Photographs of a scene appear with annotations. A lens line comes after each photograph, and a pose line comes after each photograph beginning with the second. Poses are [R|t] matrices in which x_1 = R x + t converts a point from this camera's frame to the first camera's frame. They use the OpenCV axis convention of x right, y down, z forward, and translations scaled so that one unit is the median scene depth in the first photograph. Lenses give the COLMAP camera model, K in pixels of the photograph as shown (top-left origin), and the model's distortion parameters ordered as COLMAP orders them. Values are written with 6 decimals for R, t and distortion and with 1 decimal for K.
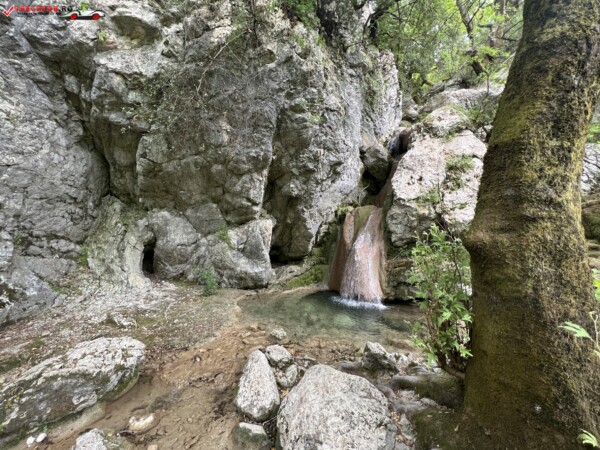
lens RADIAL K [[239.9, 0, 300.0], [0, 239.9, 225.9], [0, 0, 1]] dist [-0.000341, -0.000231]
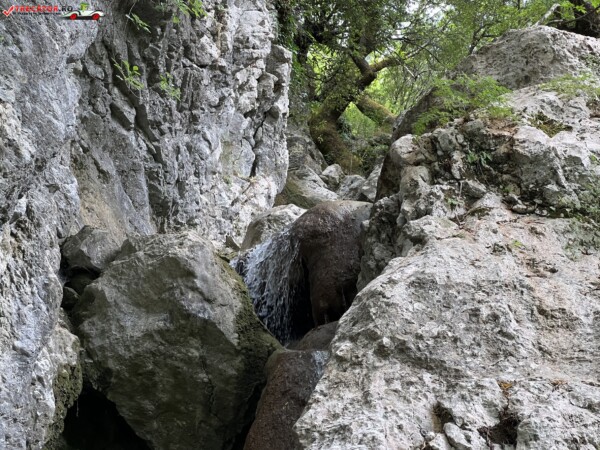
lens RADIAL K [[1336.4, 0, 300.0], [0, 1336.4, 225.0], [0, 0, 1]] dist [0.100049, 0.706772]
pose [[0.896438, 0.191241, 0.399782, 0.070068], [-0.007187, 0.908254, -0.418358, 0.018434], [-0.443110, 0.372159, 0.815568, 0.378834]]
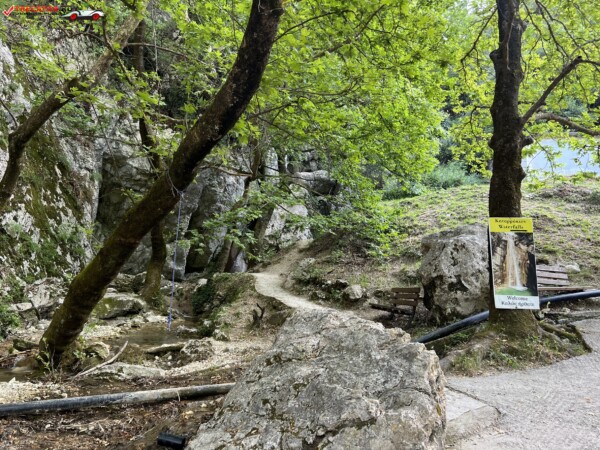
lens RADIAL K [[452.9, 0, 300.0], [0, 452.9, 225.0], [0, 0, 1]] dist [0.050693, -0.056578]
pose [[0.941189, 0.092624, 0.324936, -0.468862], [-0.057183, 0.991485, -0.116993, 0.209249], [-0.333006, 0.091531, 0.938472, -2.452278]]
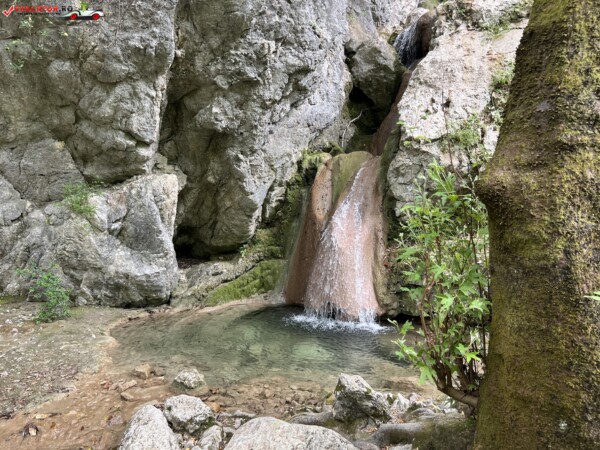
lens RADIAL K [[452.9, 0, 300.0], [0, 452.9, 225.0], [0, 0, 1]] dist [0.050693, -0.056578]
pose [[0.990672, -0.005342, 0.136161, 0.013447], [-0.003465, 0.997921, 0.064360, 0.019516], [-0.136222, -0.064231, 0.988594, -0.026823]]
